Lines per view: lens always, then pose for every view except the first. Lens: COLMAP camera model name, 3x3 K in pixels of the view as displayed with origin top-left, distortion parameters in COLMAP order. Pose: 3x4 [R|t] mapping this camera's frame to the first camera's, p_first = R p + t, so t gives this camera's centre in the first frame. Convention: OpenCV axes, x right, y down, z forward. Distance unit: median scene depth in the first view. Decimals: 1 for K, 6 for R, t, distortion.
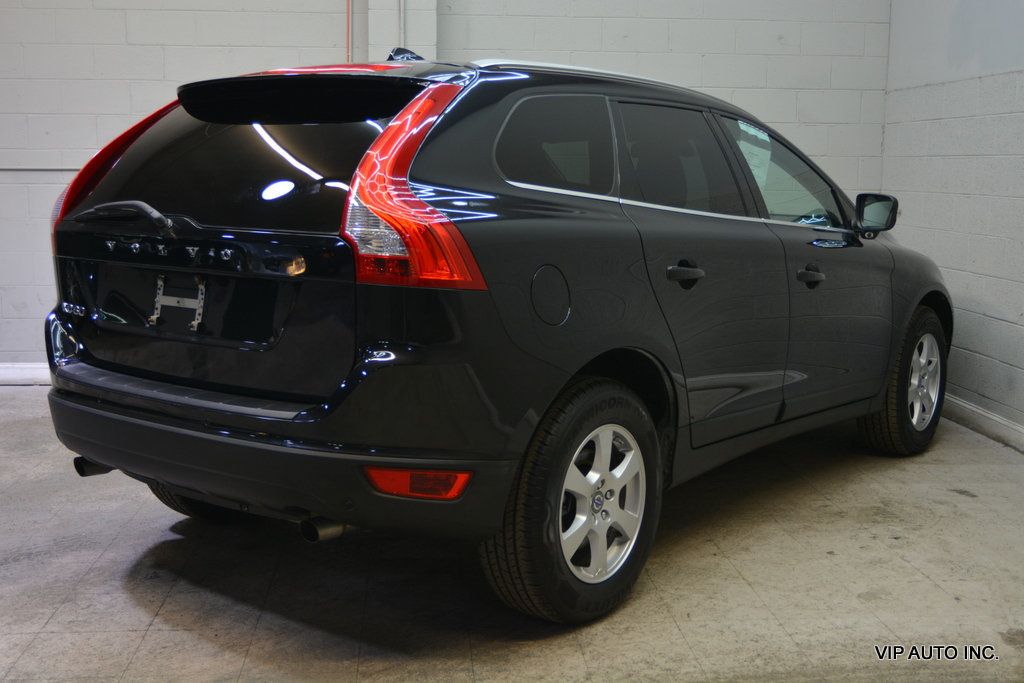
lens RADIAL K [[1193.4, 0, 503.5], [0, 1193.4, 346.6], [0, 0, 1]] dist [-0.028885, 0.000000]
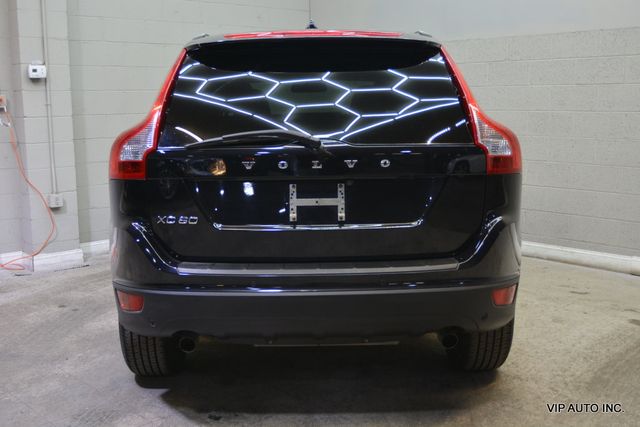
lens RADIAL K [[745.9, 0, 324.3], [0, 745.9, 214.5], [0, 0, 1]] dist [-0.028885, 0.000000]
pose [[0.784688, -0.113629, 0.609388, -0.618208], [0.108136, 0.993075, 0.045930, -0.048216], [-0.610386, 0.029856, 0.791541, 0.251539]]
